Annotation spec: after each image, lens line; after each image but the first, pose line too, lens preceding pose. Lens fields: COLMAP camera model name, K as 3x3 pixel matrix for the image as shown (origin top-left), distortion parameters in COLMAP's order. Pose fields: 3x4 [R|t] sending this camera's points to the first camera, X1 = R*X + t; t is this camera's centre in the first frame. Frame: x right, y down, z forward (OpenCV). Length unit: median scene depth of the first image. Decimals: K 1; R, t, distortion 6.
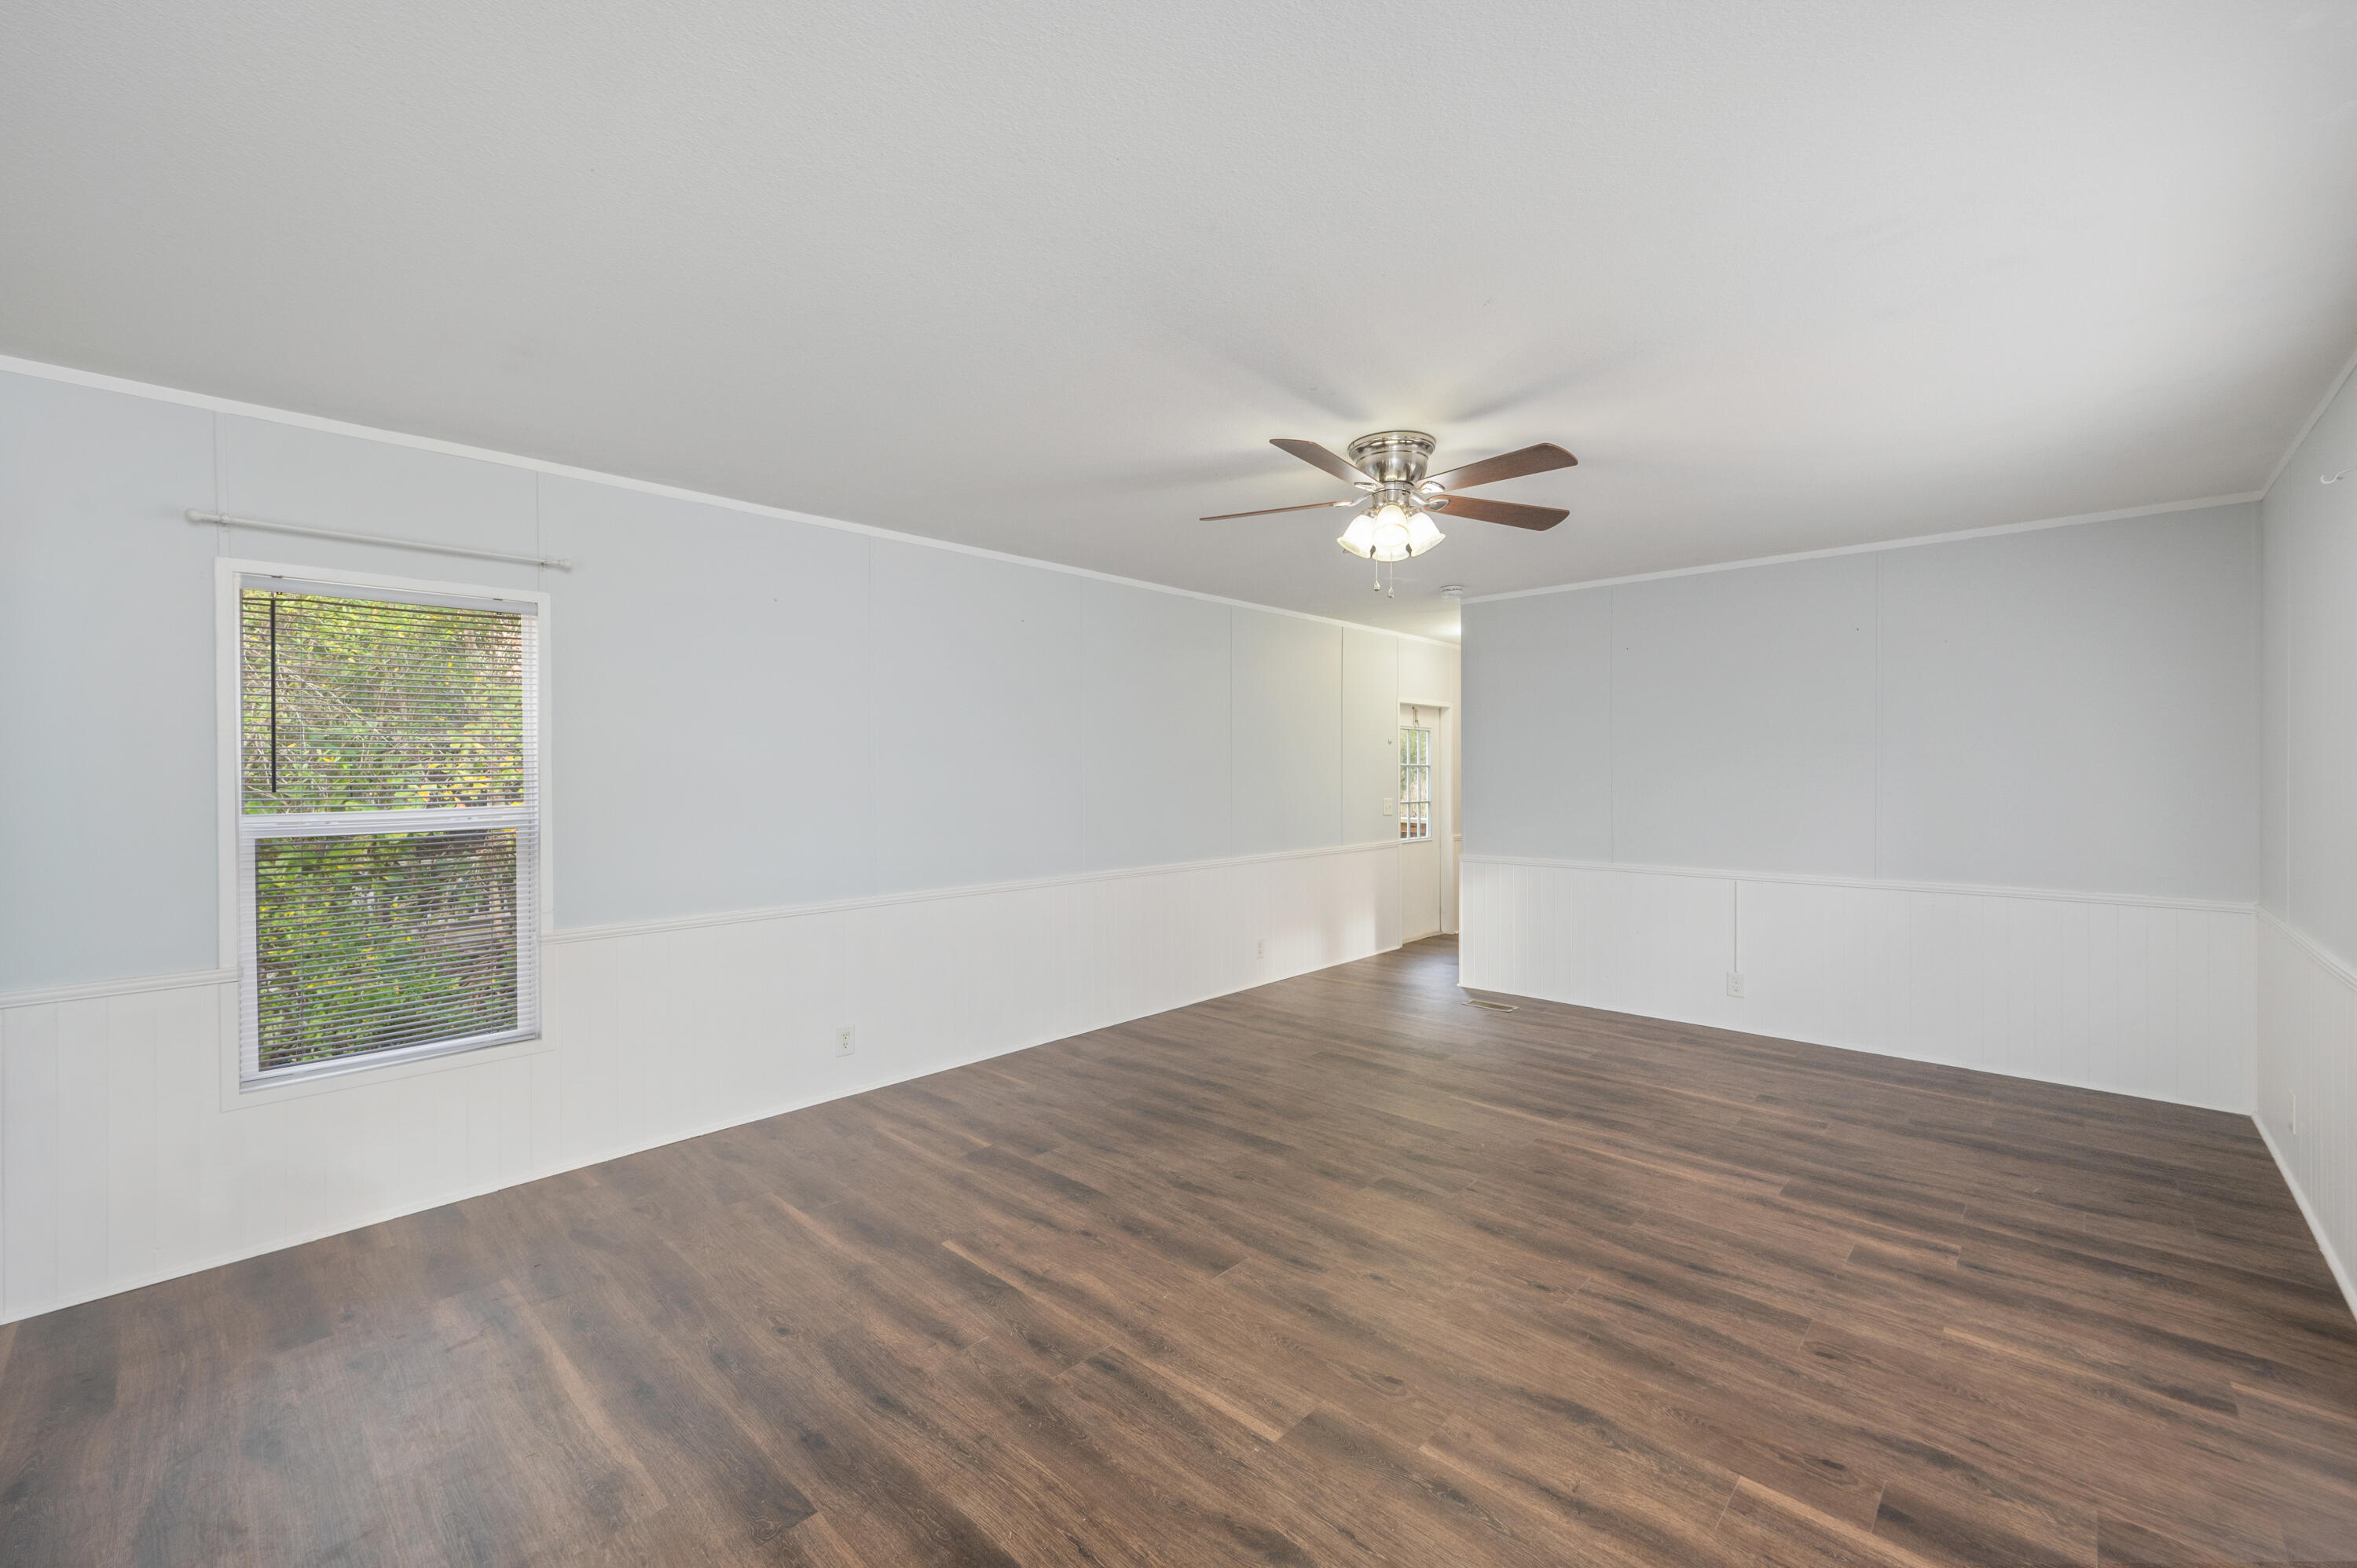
lens RADIAL K [[945.3, 0, 1185.5], [0, 945.3, 775.4], [0, 0, 1]] dist [-0.000932, -0.000096]
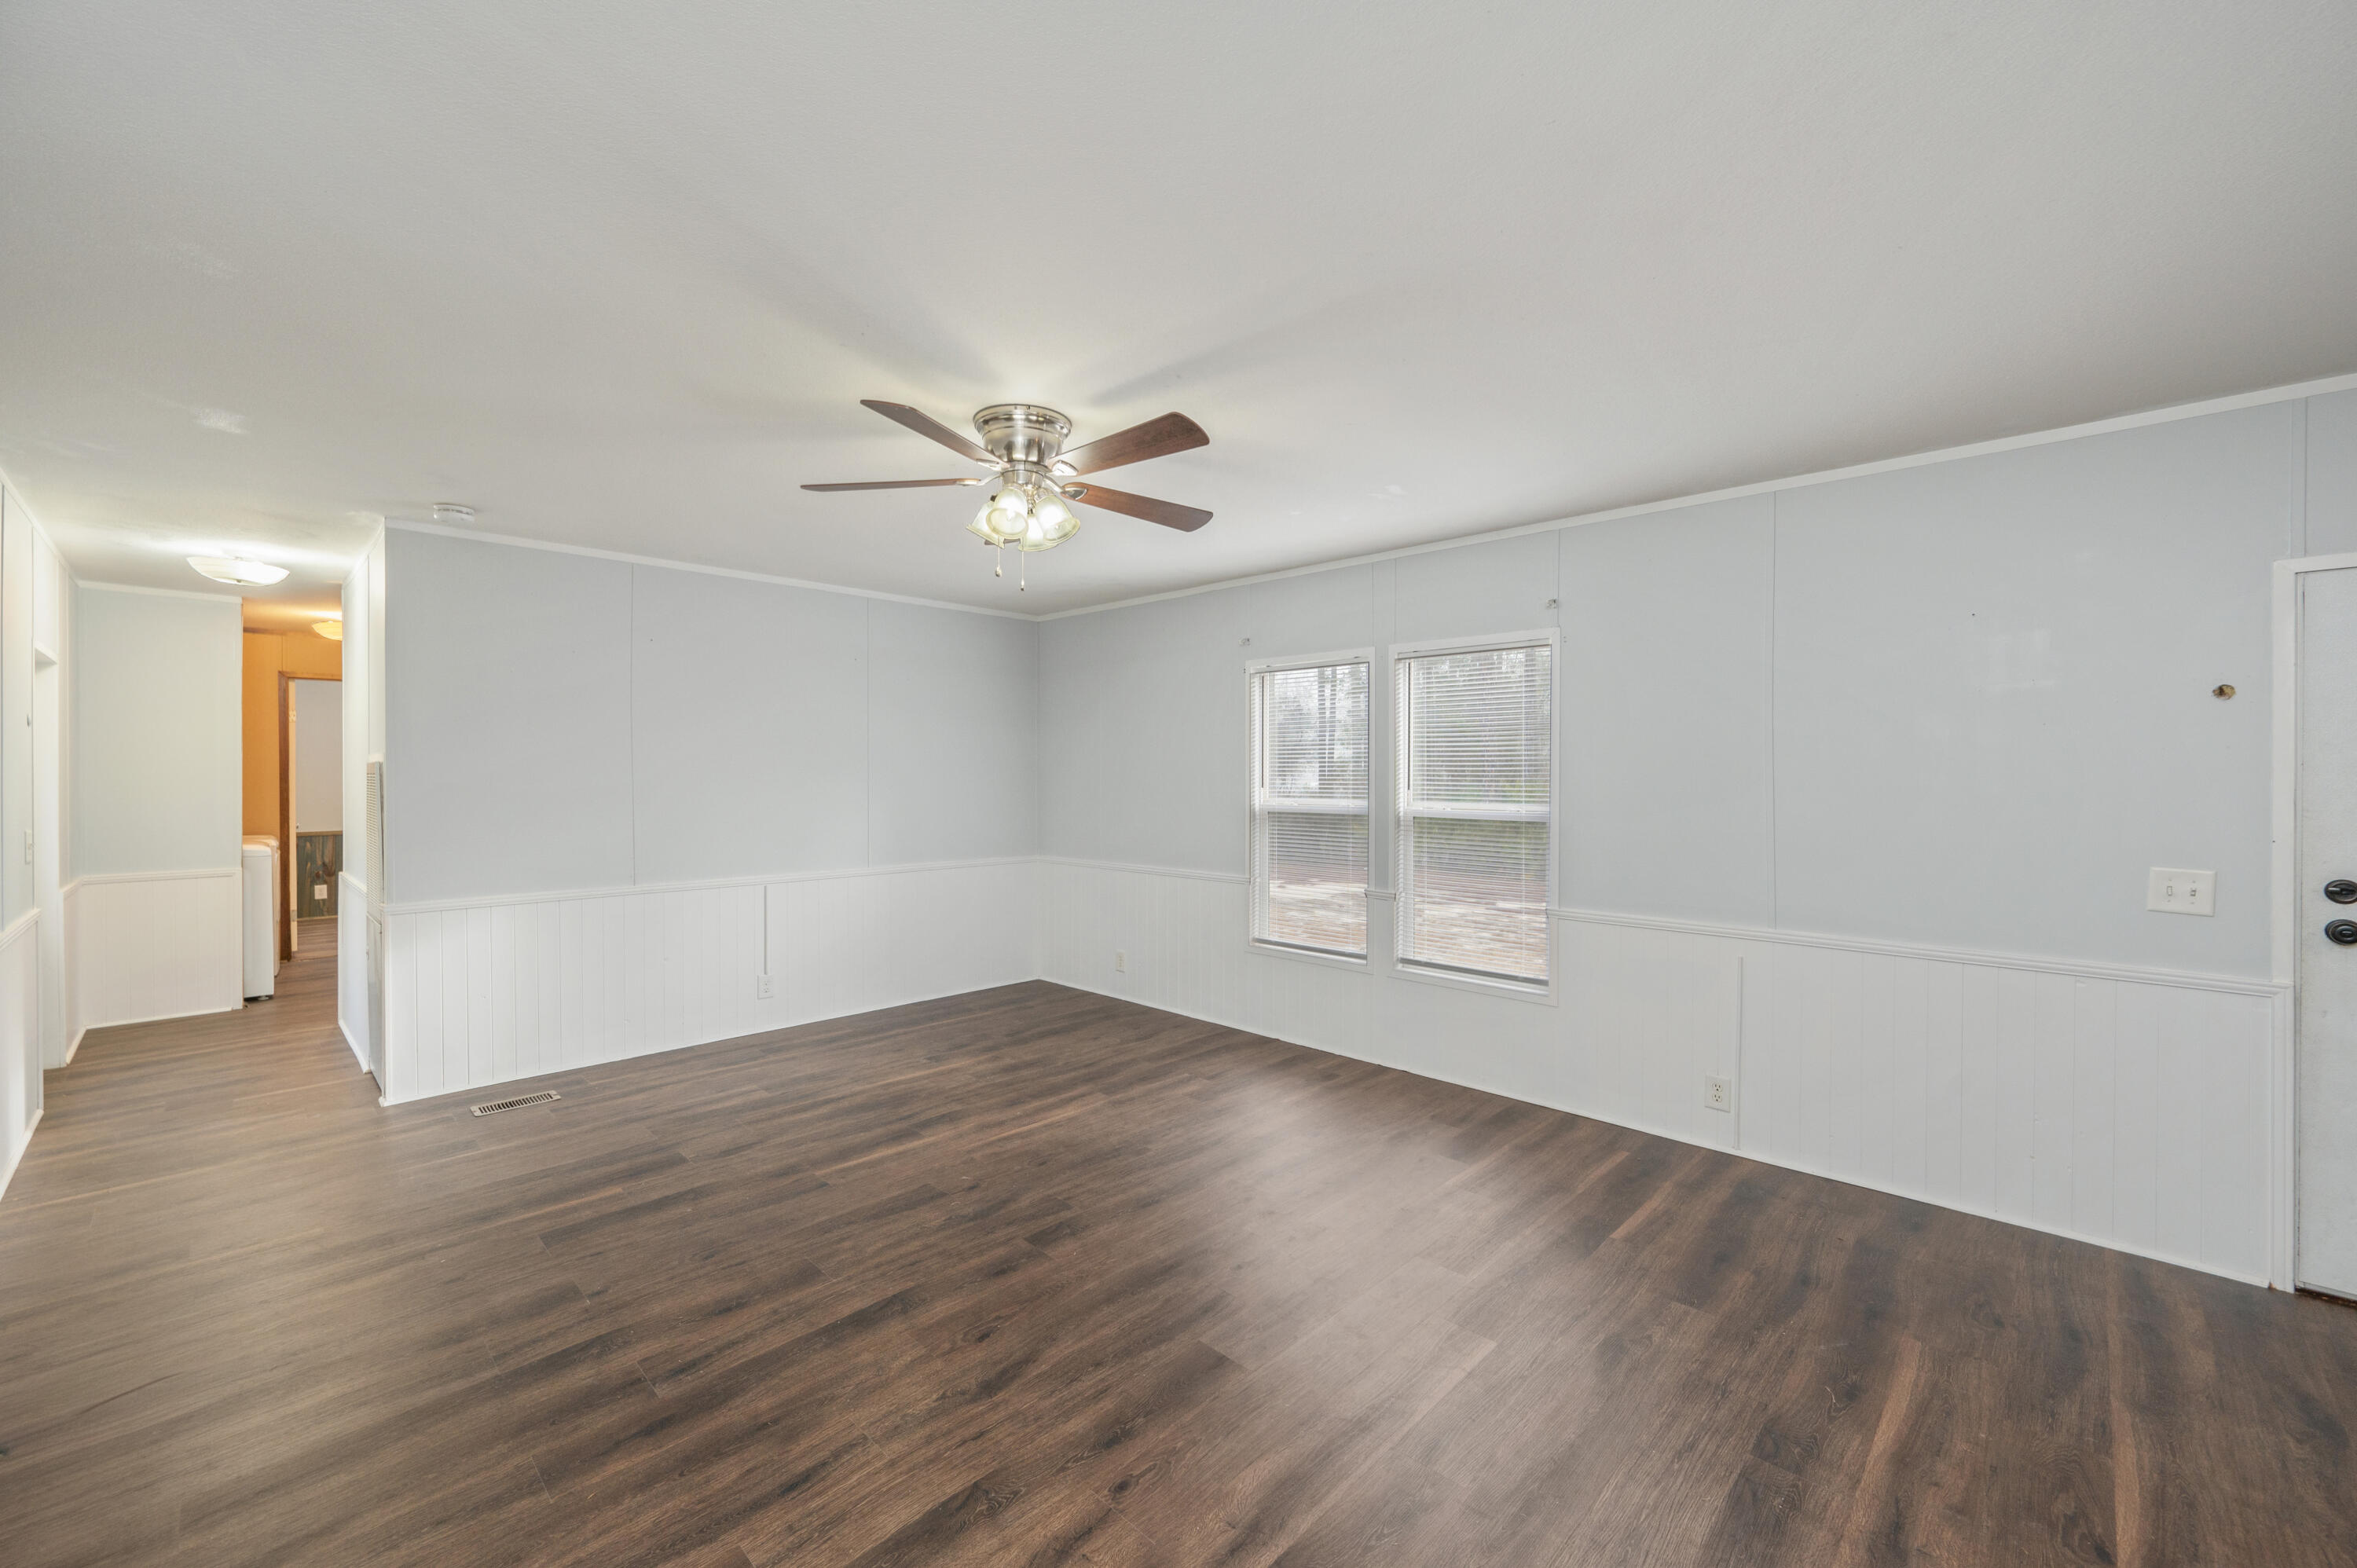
lens RADIAL K [[944.9, 0, 1182.4], [0, 944.9, 756.8], [0, 0, 1]] dist [0.000870, 0.000448]
pose [[0.015898, 0.018136, 0.999709, -0.624917], [0.000796, 0.999835, -0.018151, -0.010221], [-0.999873, 0.001084, 0.015881, 0.764771]]
